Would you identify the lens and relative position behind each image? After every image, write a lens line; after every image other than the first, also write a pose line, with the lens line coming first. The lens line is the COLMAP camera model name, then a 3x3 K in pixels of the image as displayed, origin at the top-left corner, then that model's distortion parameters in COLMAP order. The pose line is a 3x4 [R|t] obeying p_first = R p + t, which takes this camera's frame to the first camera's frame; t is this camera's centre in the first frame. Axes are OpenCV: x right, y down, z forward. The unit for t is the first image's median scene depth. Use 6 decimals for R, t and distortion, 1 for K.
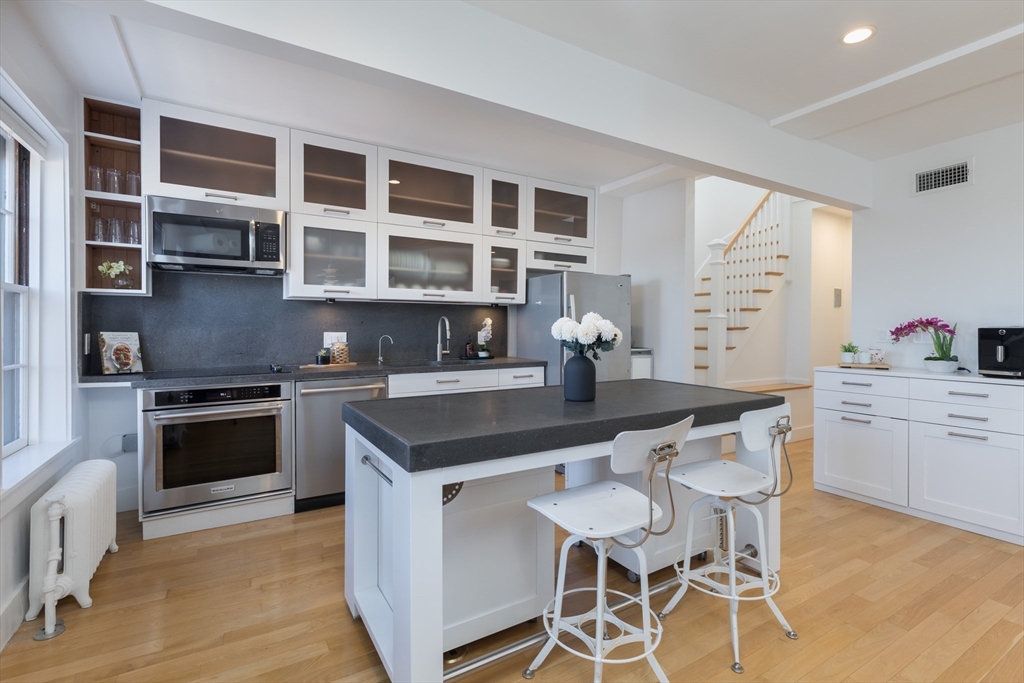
lens RADIAL K [[466.2, 0, 509.9], [0, 466.2, 335.3], [0, 0, 1]] dist [0.001226, 0.000989]
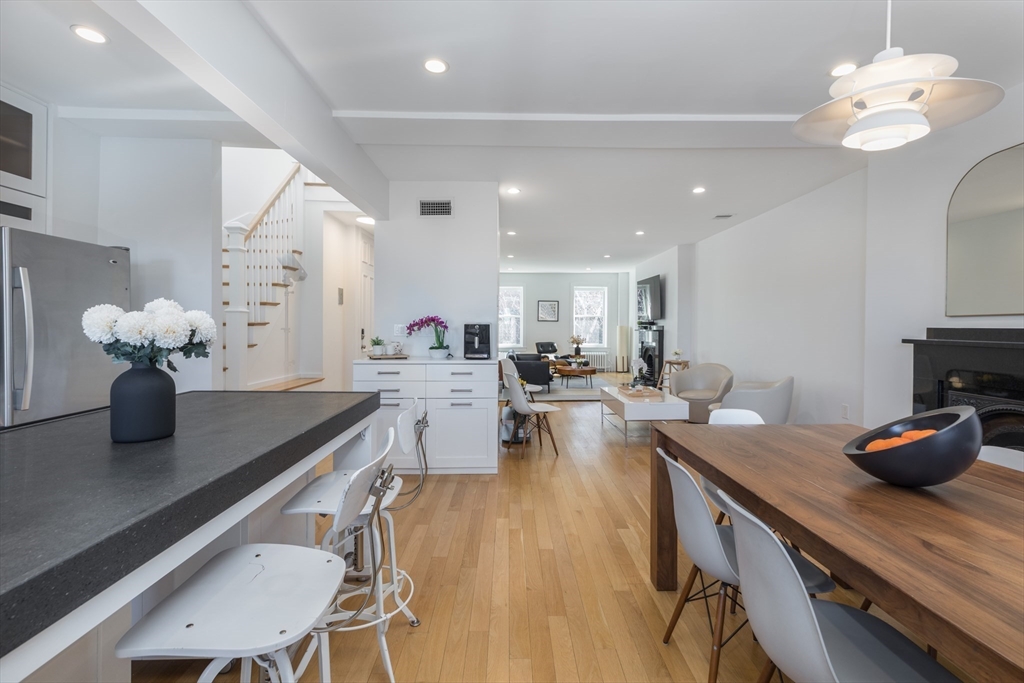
lens RADIAL K [[466.2, 0, 516.0], [0, 466.2, 333.5], [0, 0, 1]] dist [0.001226, 0.000989]
pose [[0.489547, -0.015072, 0.871846, -0.100905], [0.010241, 0.999881, 0.011535, -0.002060], [-0.871917, 0.003281, 0.489643, 0.177198]]
